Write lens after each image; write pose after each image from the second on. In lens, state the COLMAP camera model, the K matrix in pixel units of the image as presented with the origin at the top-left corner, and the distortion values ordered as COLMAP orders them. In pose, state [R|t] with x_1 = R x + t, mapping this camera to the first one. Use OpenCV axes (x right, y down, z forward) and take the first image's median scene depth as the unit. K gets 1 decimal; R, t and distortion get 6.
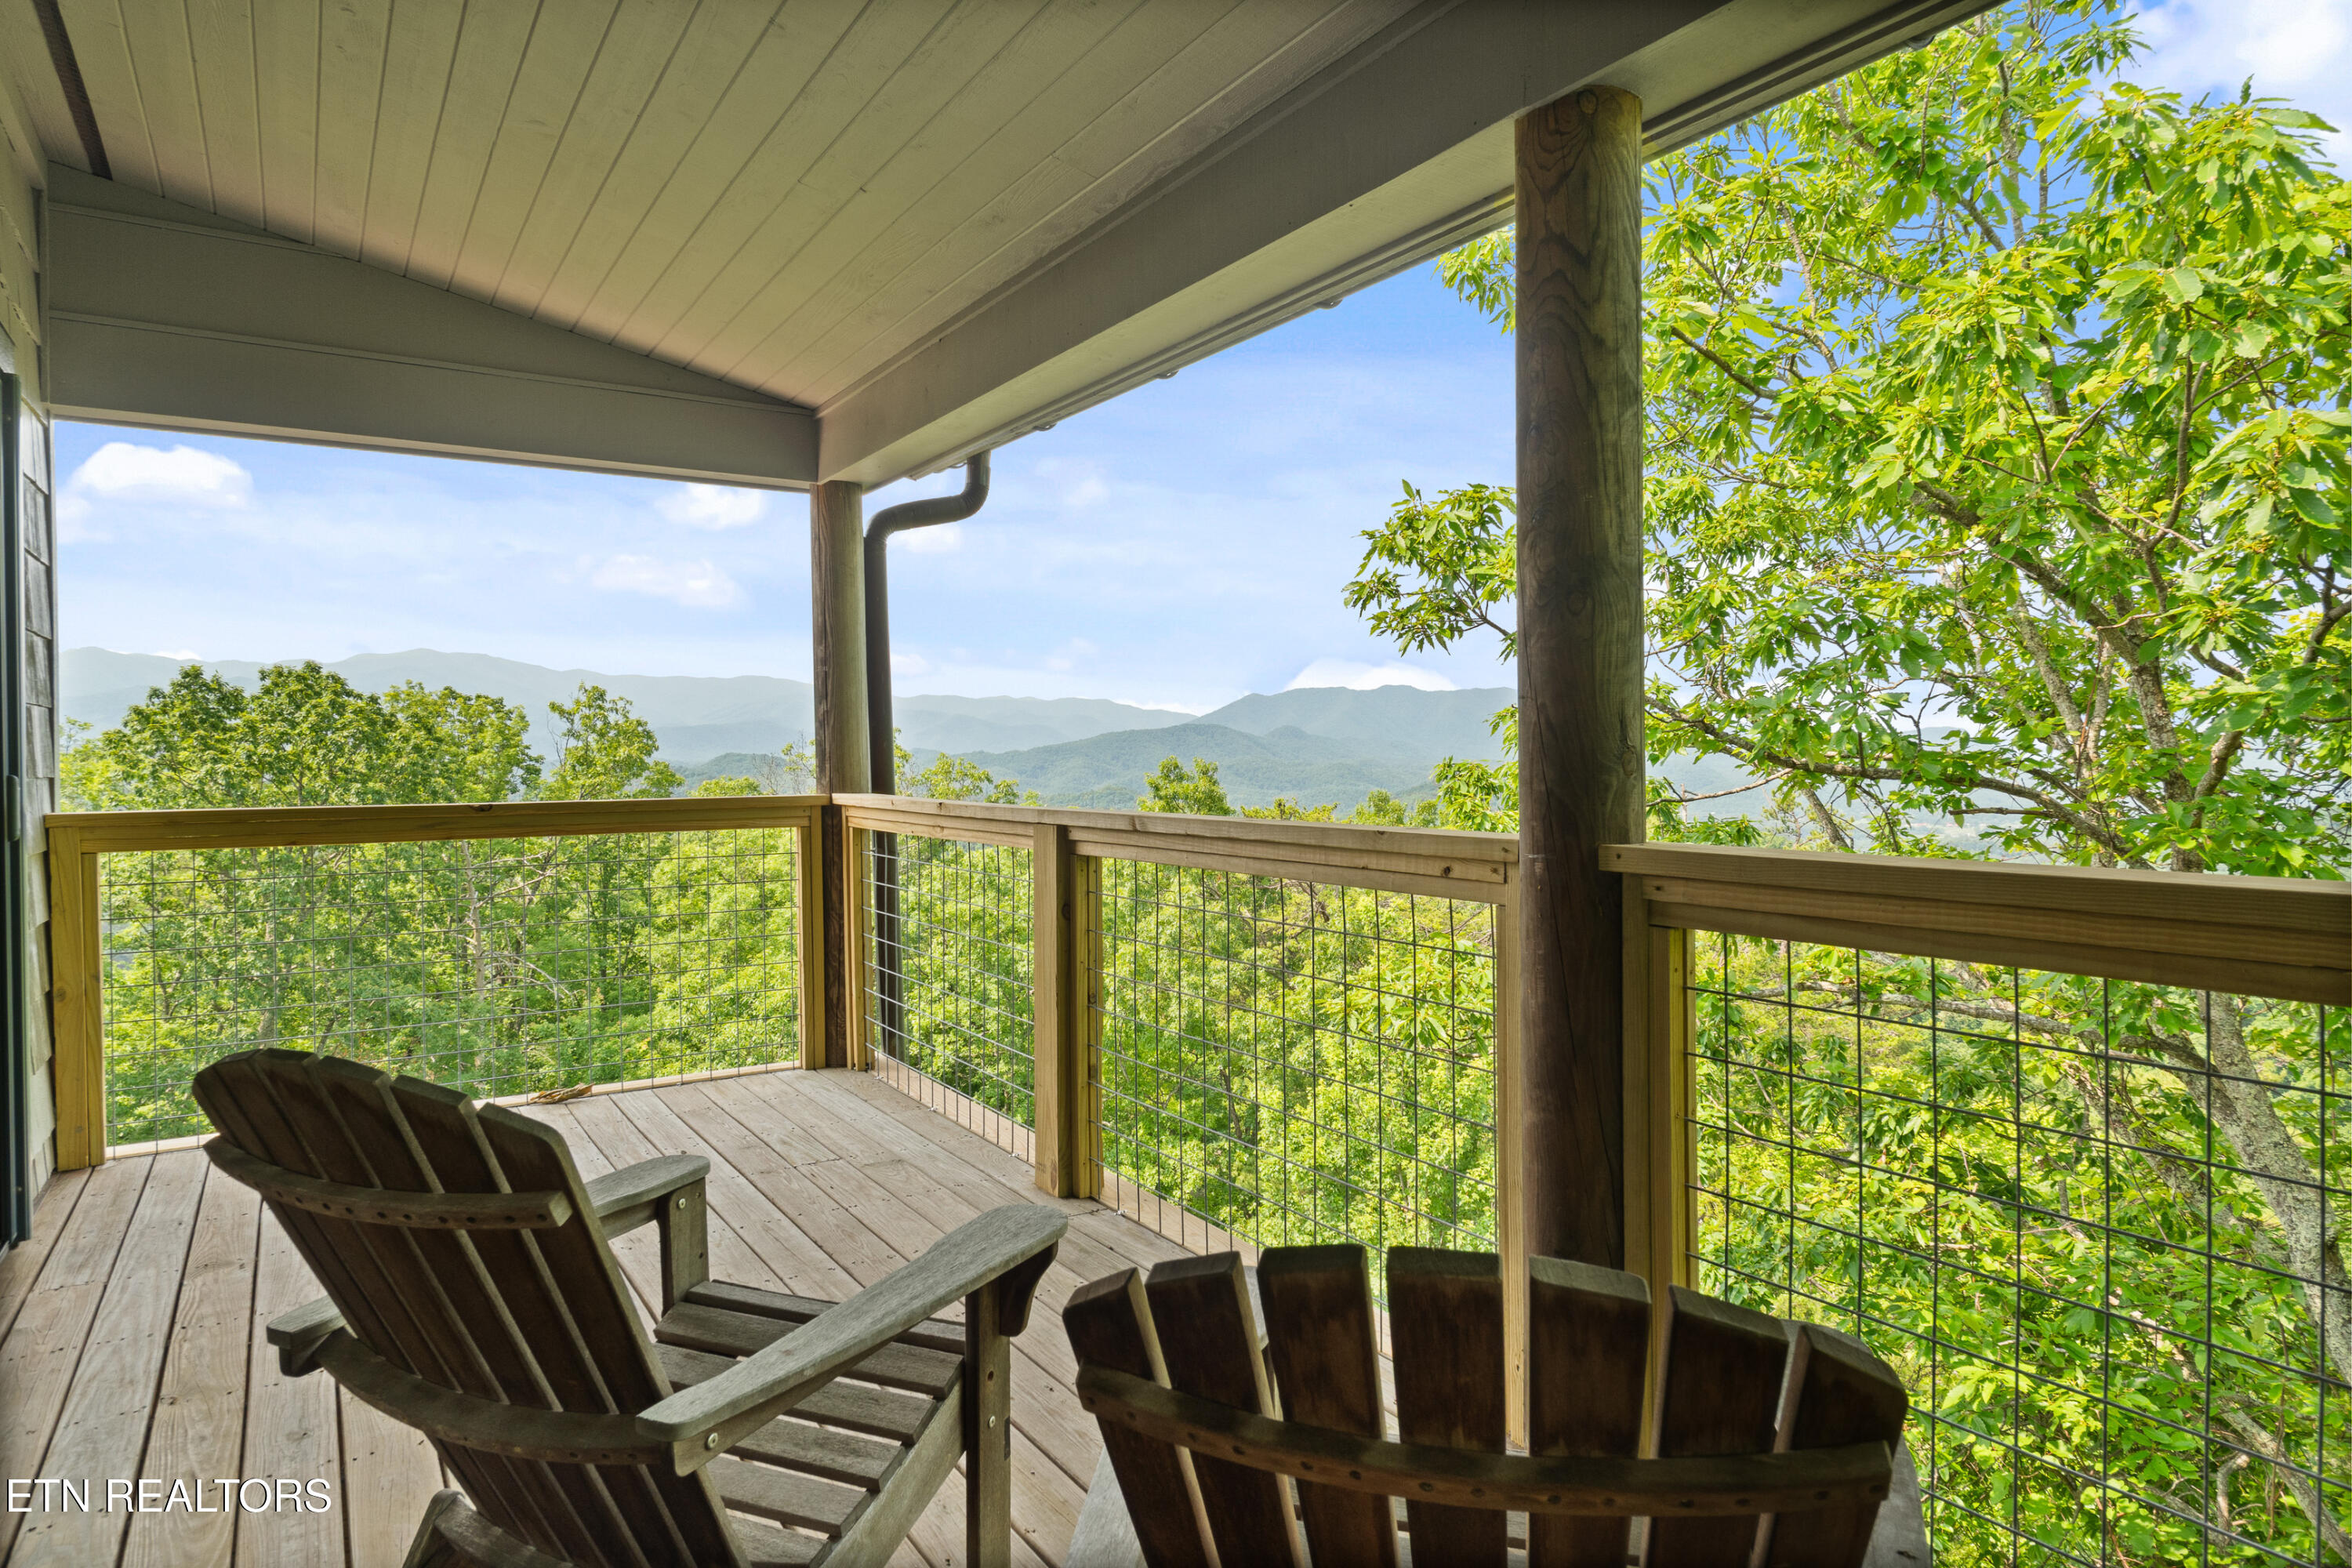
lens RADIAL K [[1385.8, 0, 1174.7], [0, 1385.8, 778.1], [0, 0, 1]] dist [-0.003766, -0.002031]
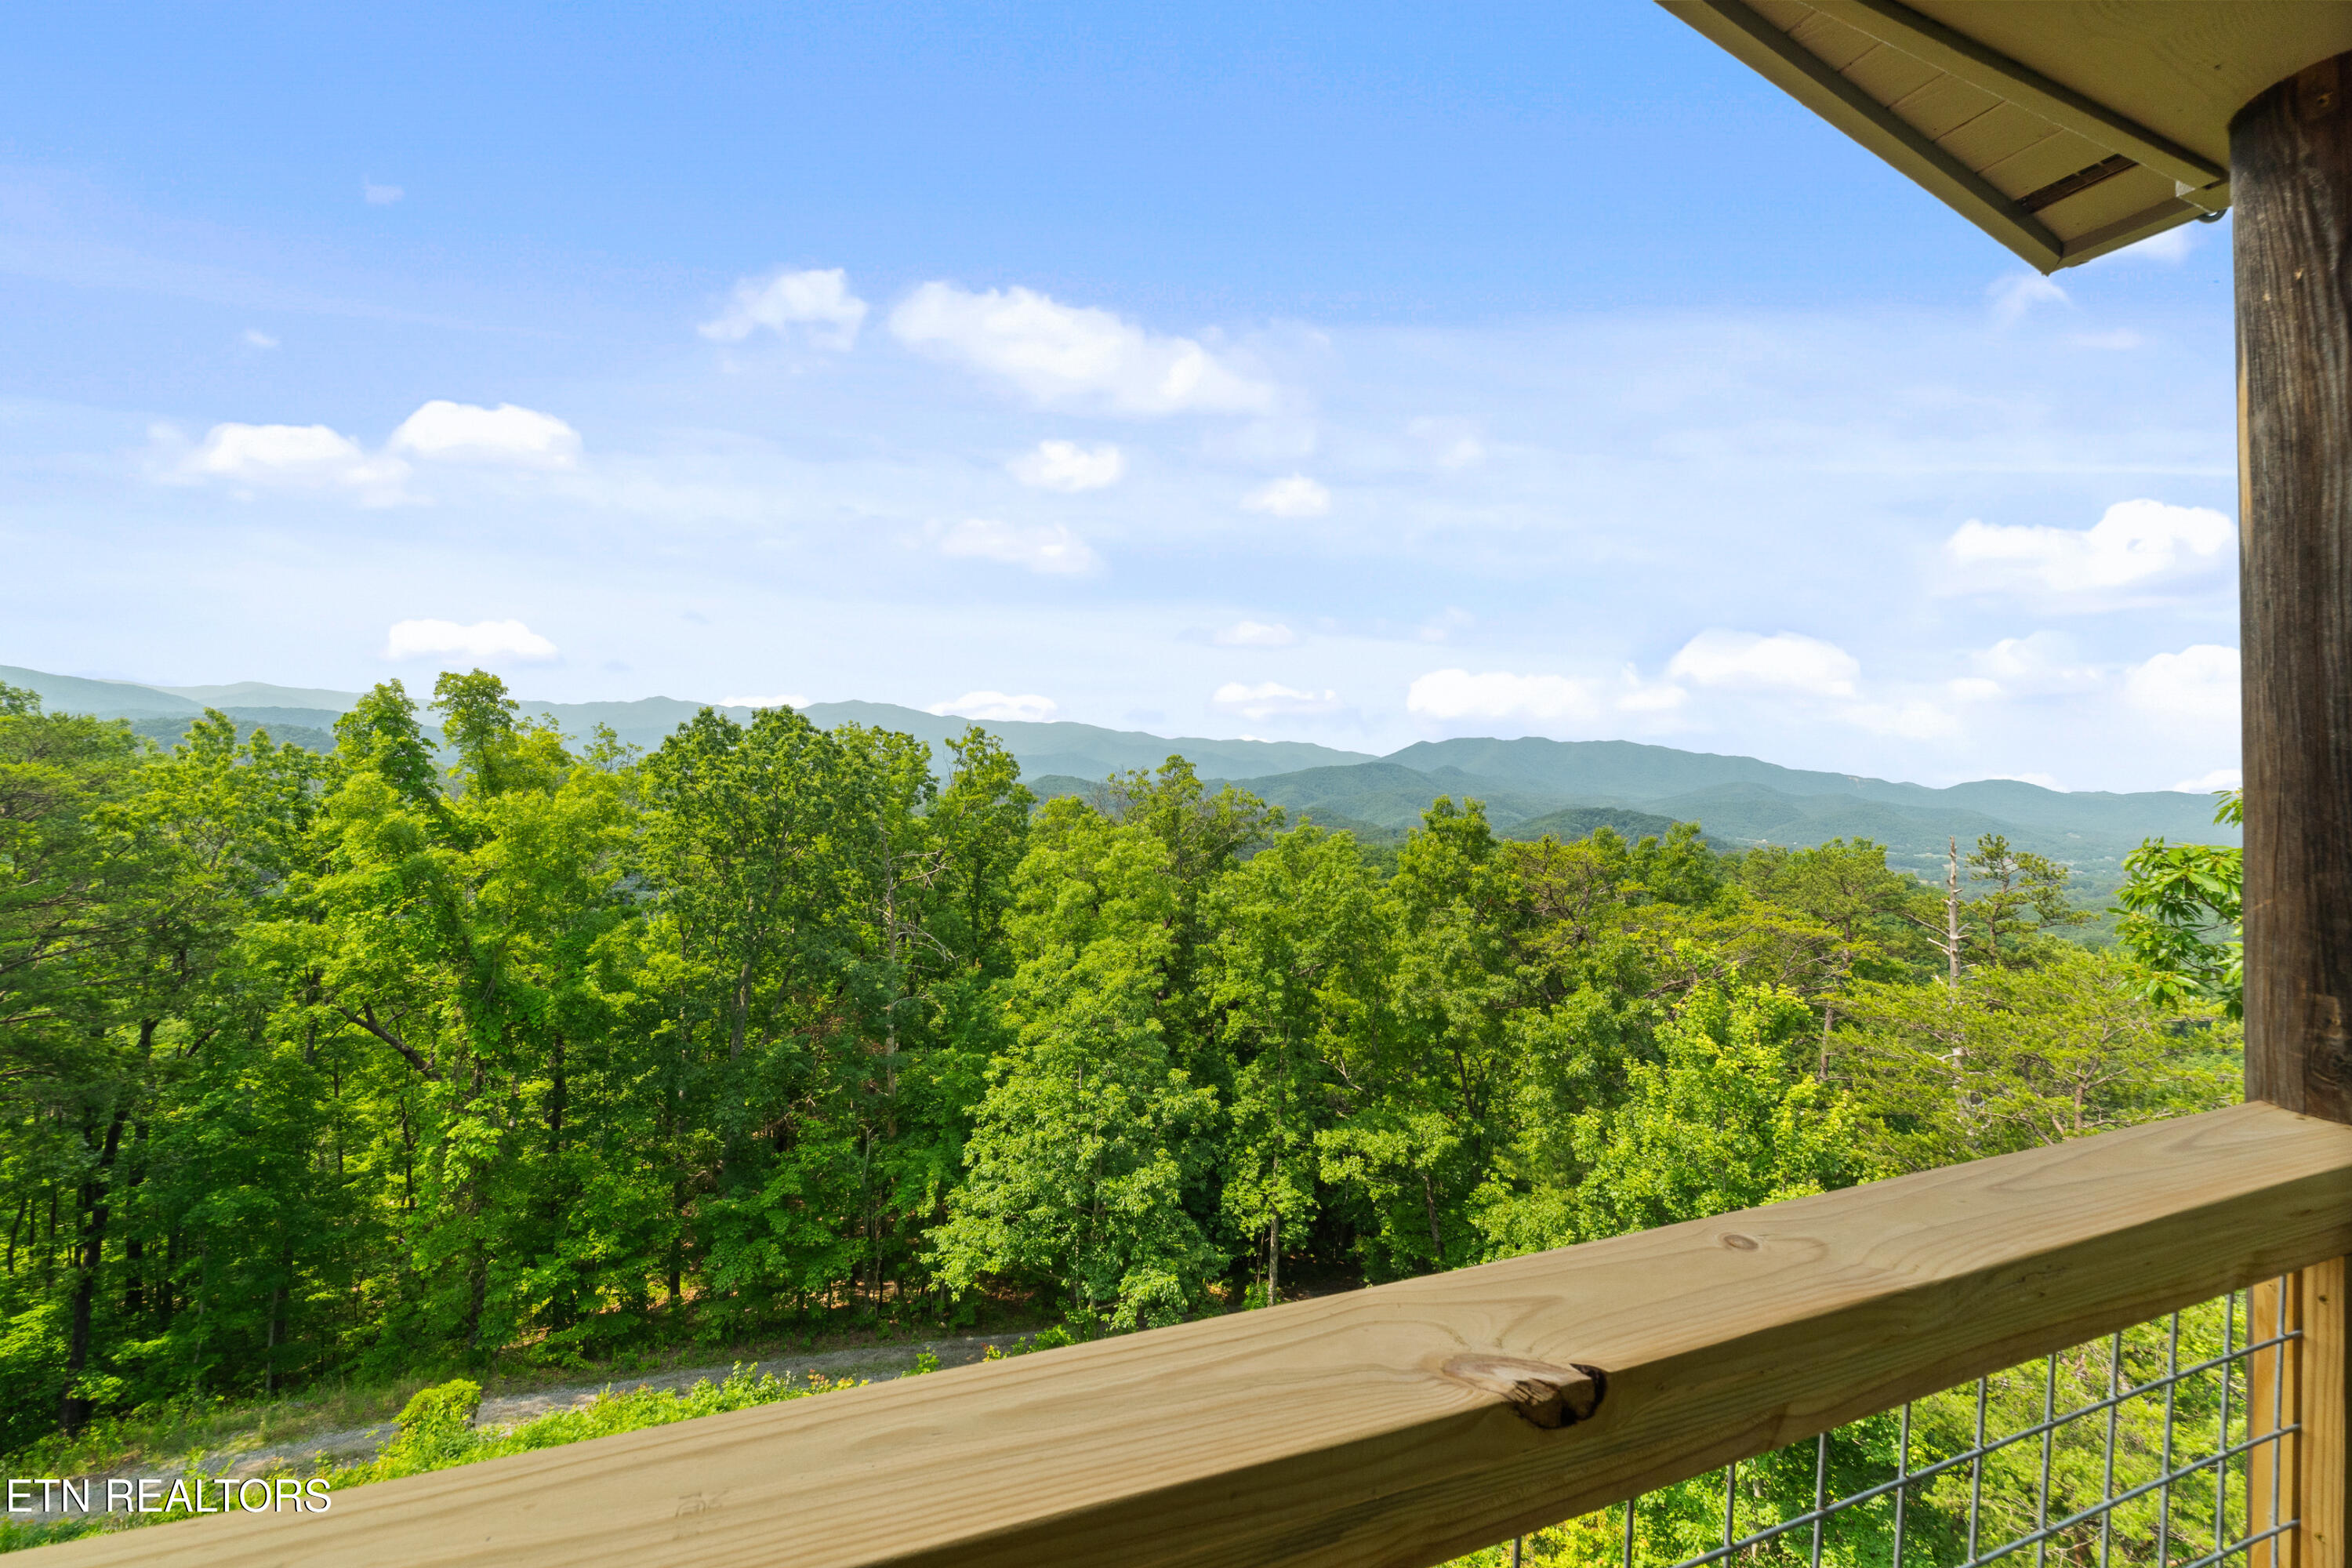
lens RADIAL K [[999.3, 0, 1167.3], [0, 999.3, 779.8], [0, 0, 1]] dist [-0.006790, -0.000366]
pose [[0.981261, 0.027587, -0.190697, -0.064849], [-0.031252, 0.999380, -0.016234, -0.006695], [0.190131, 0.021890, 0.981515, 0.104797]]
